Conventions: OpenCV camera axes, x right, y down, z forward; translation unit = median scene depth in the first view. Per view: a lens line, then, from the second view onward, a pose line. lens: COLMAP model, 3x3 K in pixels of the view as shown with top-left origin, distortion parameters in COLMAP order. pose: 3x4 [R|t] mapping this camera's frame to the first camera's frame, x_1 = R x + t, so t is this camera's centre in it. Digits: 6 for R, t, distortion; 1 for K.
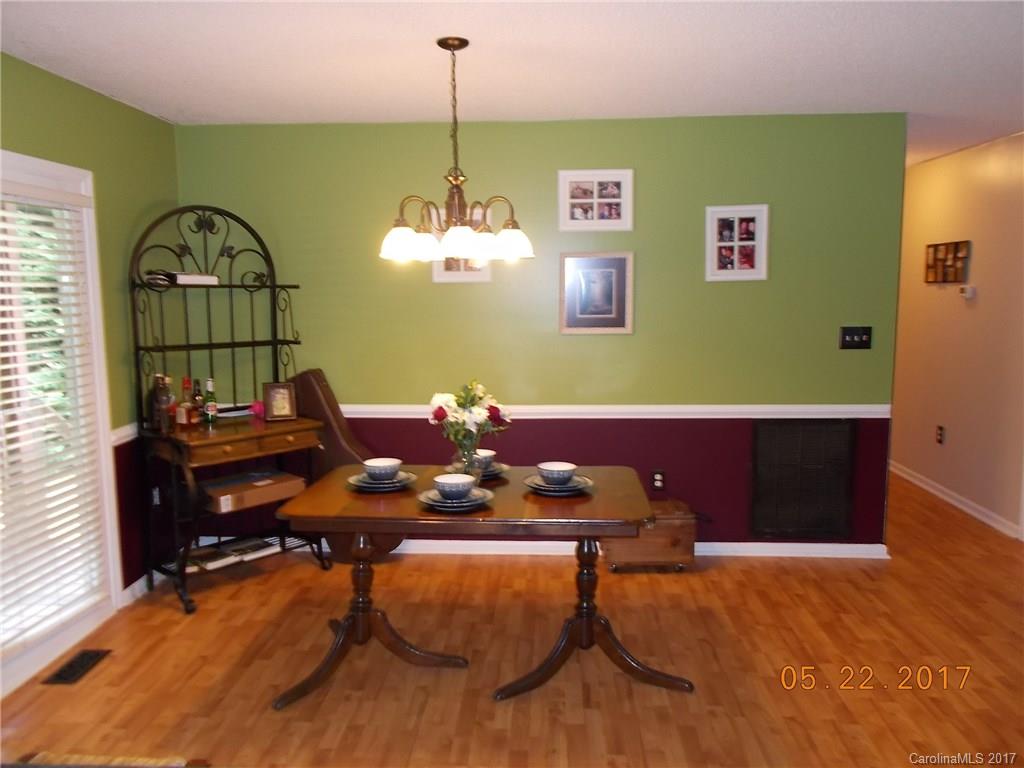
lens RADIAL K [[786.3, 0, 511.7], [0, 786.3, 387.6], [0, 0, 1]] dist [-0.002910, 0.011839]
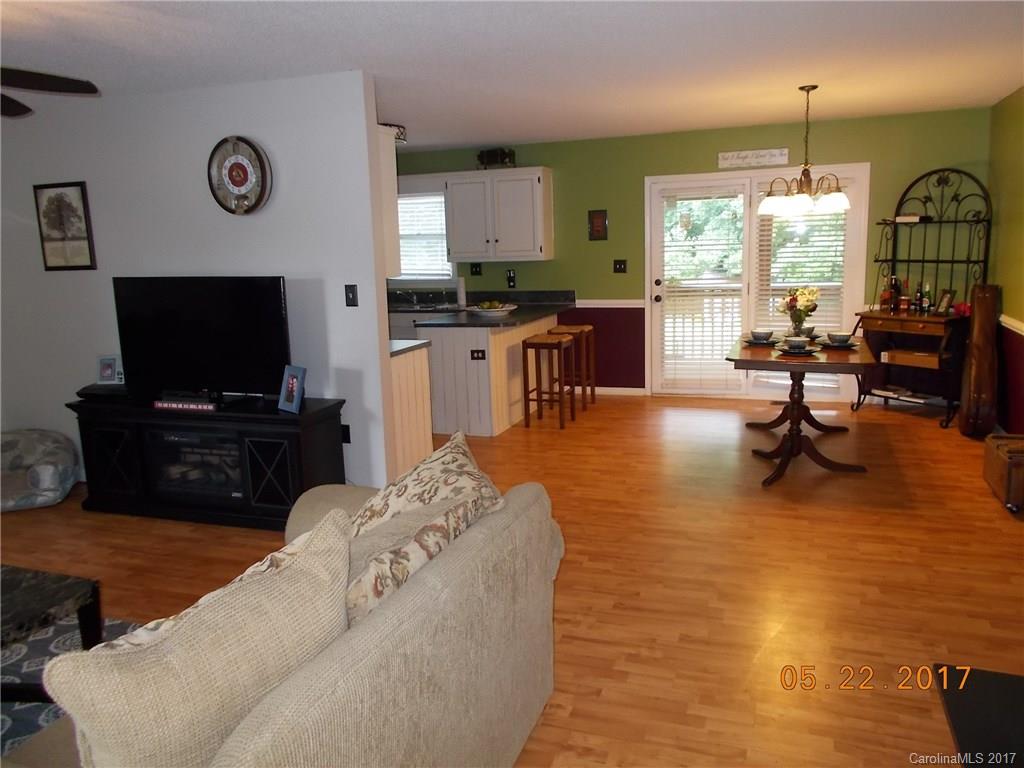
lens RADIAL K [[786.3, 0, 511.7], [0, 786.3, 383.5], [0, 0, 1]] dist [-0.002910, 0.011839]
pose [[-0.292800, 0.190586, -0.936987, 1.360178], [-0.086169, 0.970687, 0.224368, -0.096622], [0.952283, 0.146434, -0.267794, 0.671018]]
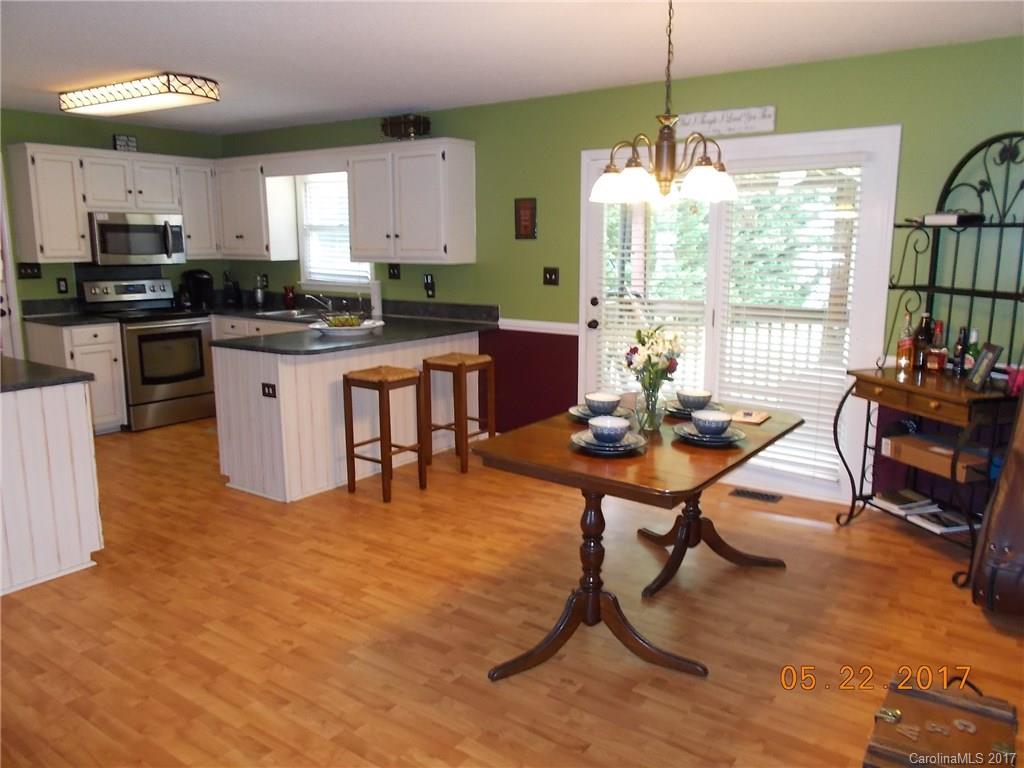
lens RADIAL K [[786.3, 0, 509.9], [0, 786.3, 384.4], [0, 0, 1]] dist [-0.002910, 0.011839]
pose [[-0.538827, 0.160976, -0.826893, 0.673354], [-0.101686, 0.961967, 0.253533, -0.126856], [0.836257, 0.220694, -0.501965, 1.033265]]
